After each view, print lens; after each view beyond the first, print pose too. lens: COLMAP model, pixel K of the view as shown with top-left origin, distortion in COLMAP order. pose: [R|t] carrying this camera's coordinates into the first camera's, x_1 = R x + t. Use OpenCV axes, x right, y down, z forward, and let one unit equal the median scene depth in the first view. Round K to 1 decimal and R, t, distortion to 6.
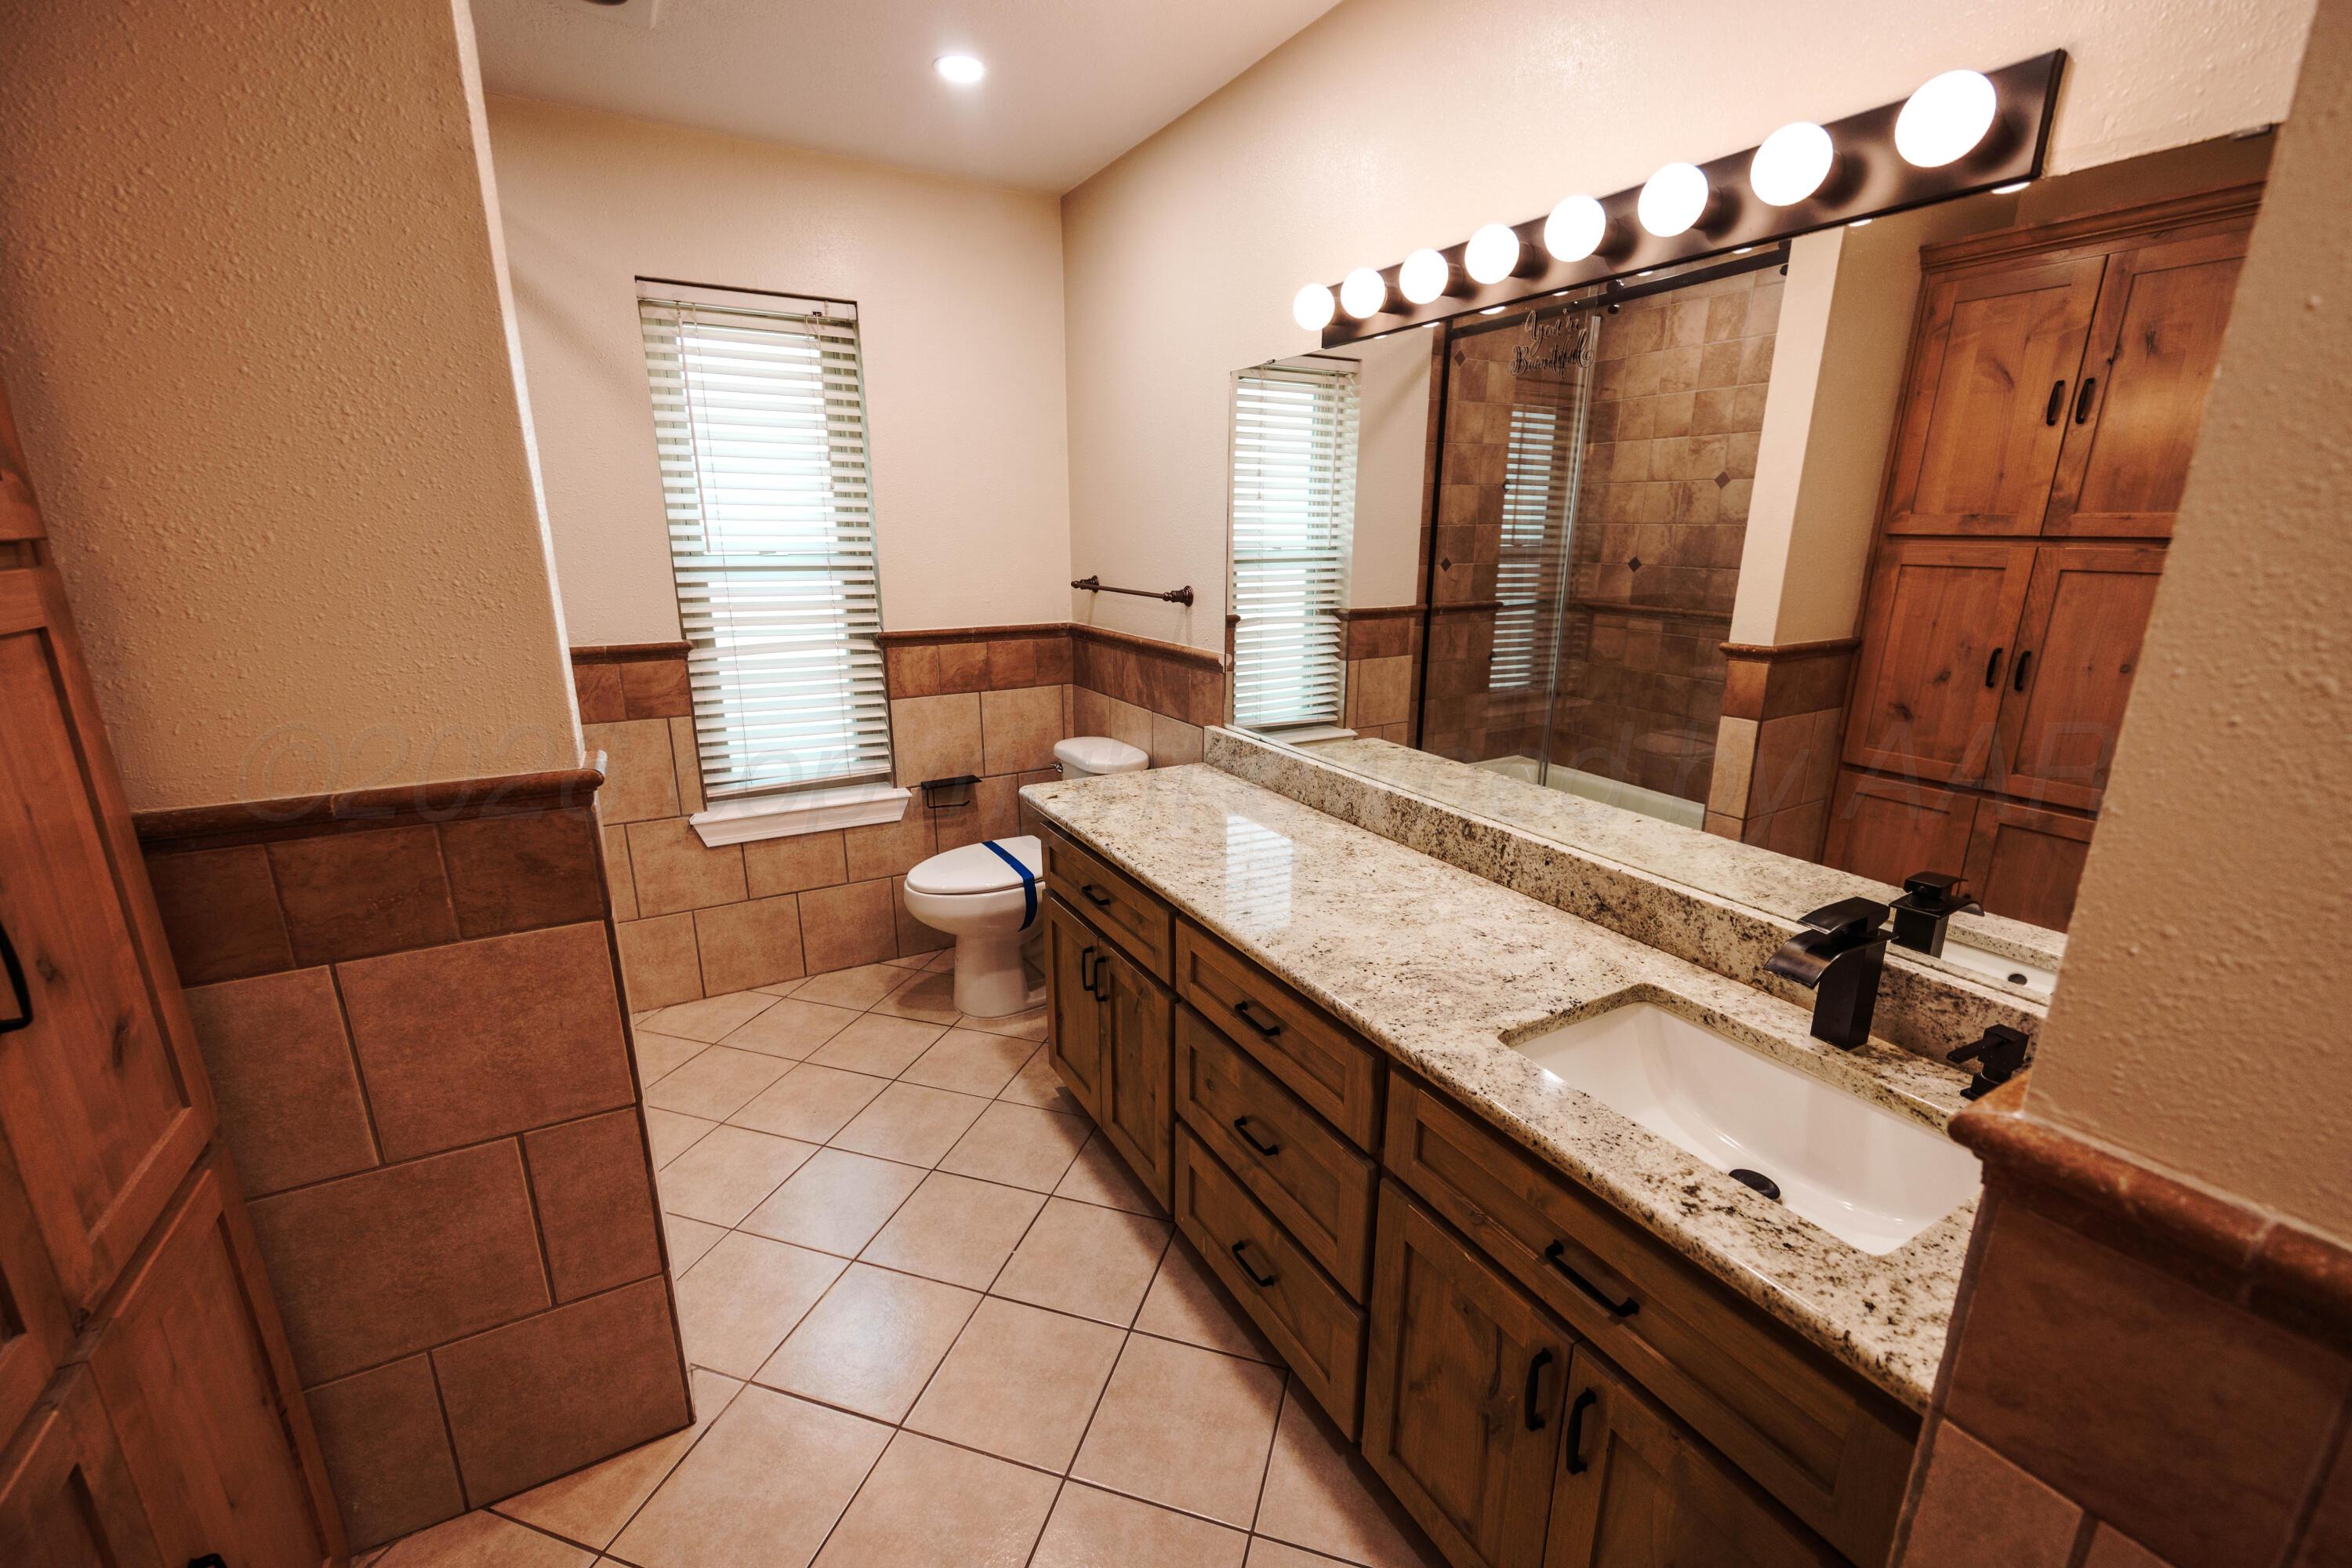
lens RADIAL K [[941.2, 0, 1185.4], [0, 941.2, 784.1], [0, 0, 1]] dist [-0.003518, -0.000496]
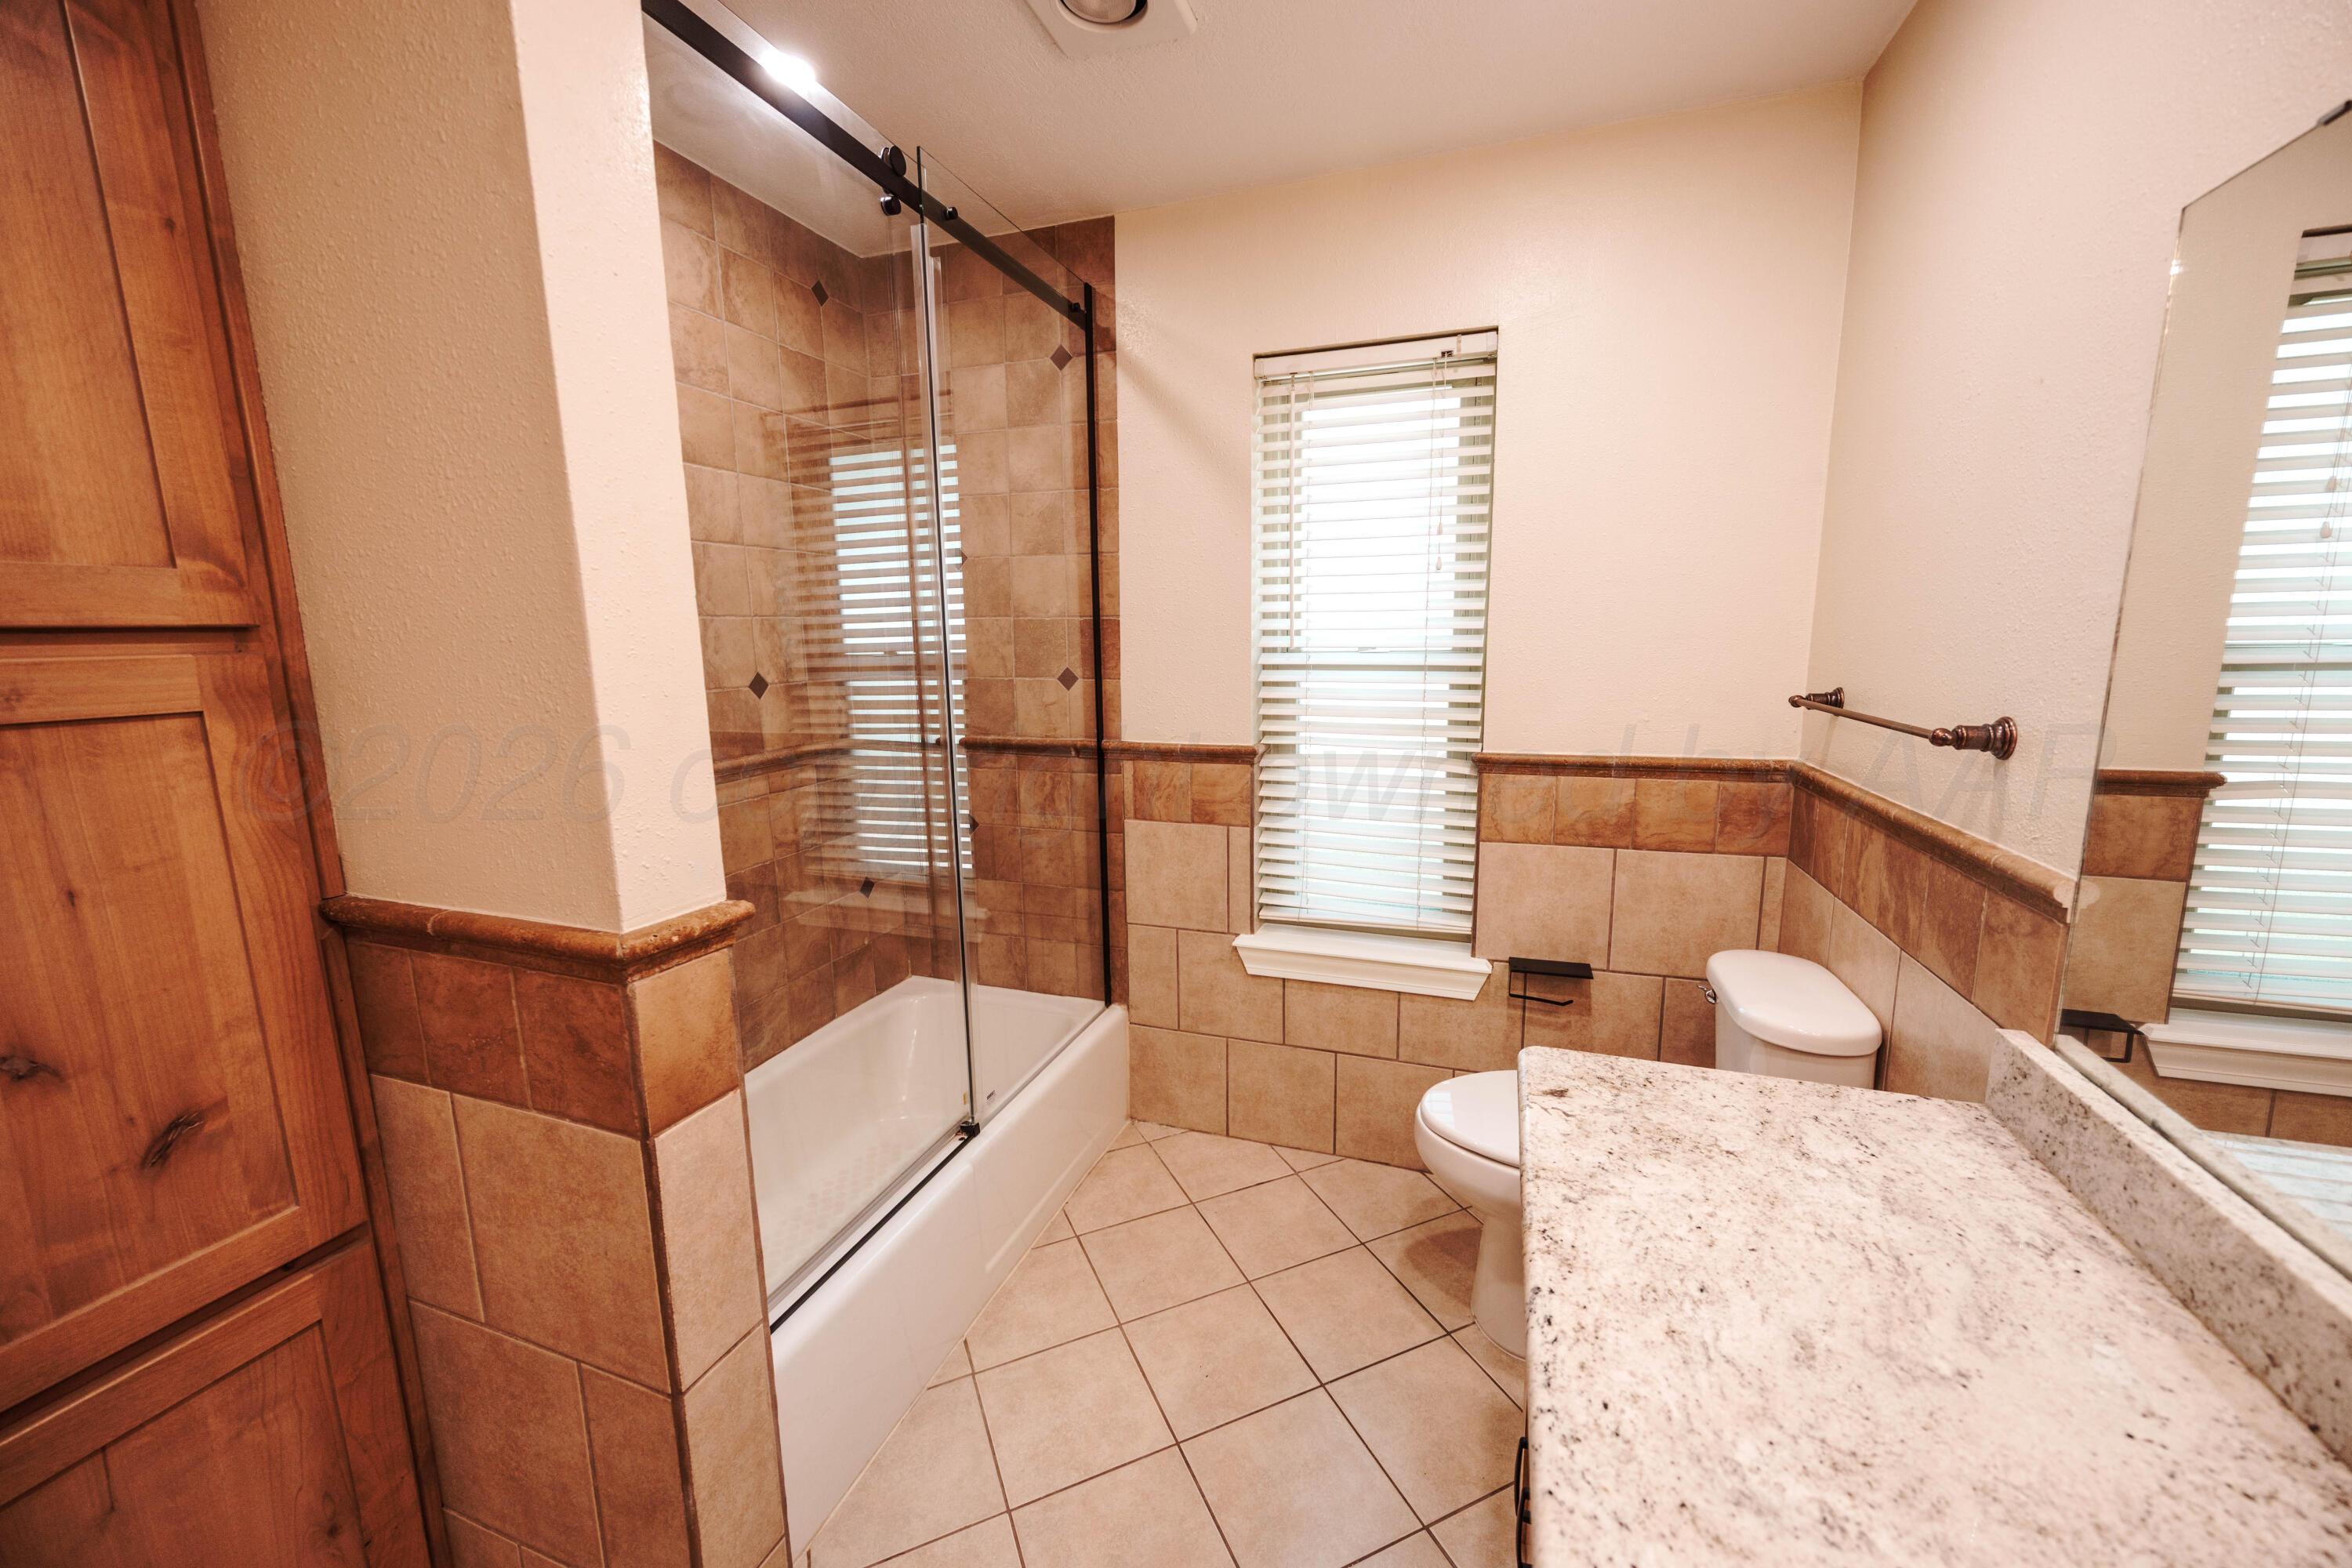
lens RADIAL K [[898.6, 0, 1170.9], [0, 898.6, 786.6], [0, 0, 1]] dist [-0.001373, -0.000471]
pose [[0.655820, 0.112525, -0.746484, 0.057906], [-0.182210, 0.983188, -0.011874, -0.082345], [0.732597, 0.143804, 0.665298, 0.348174]]
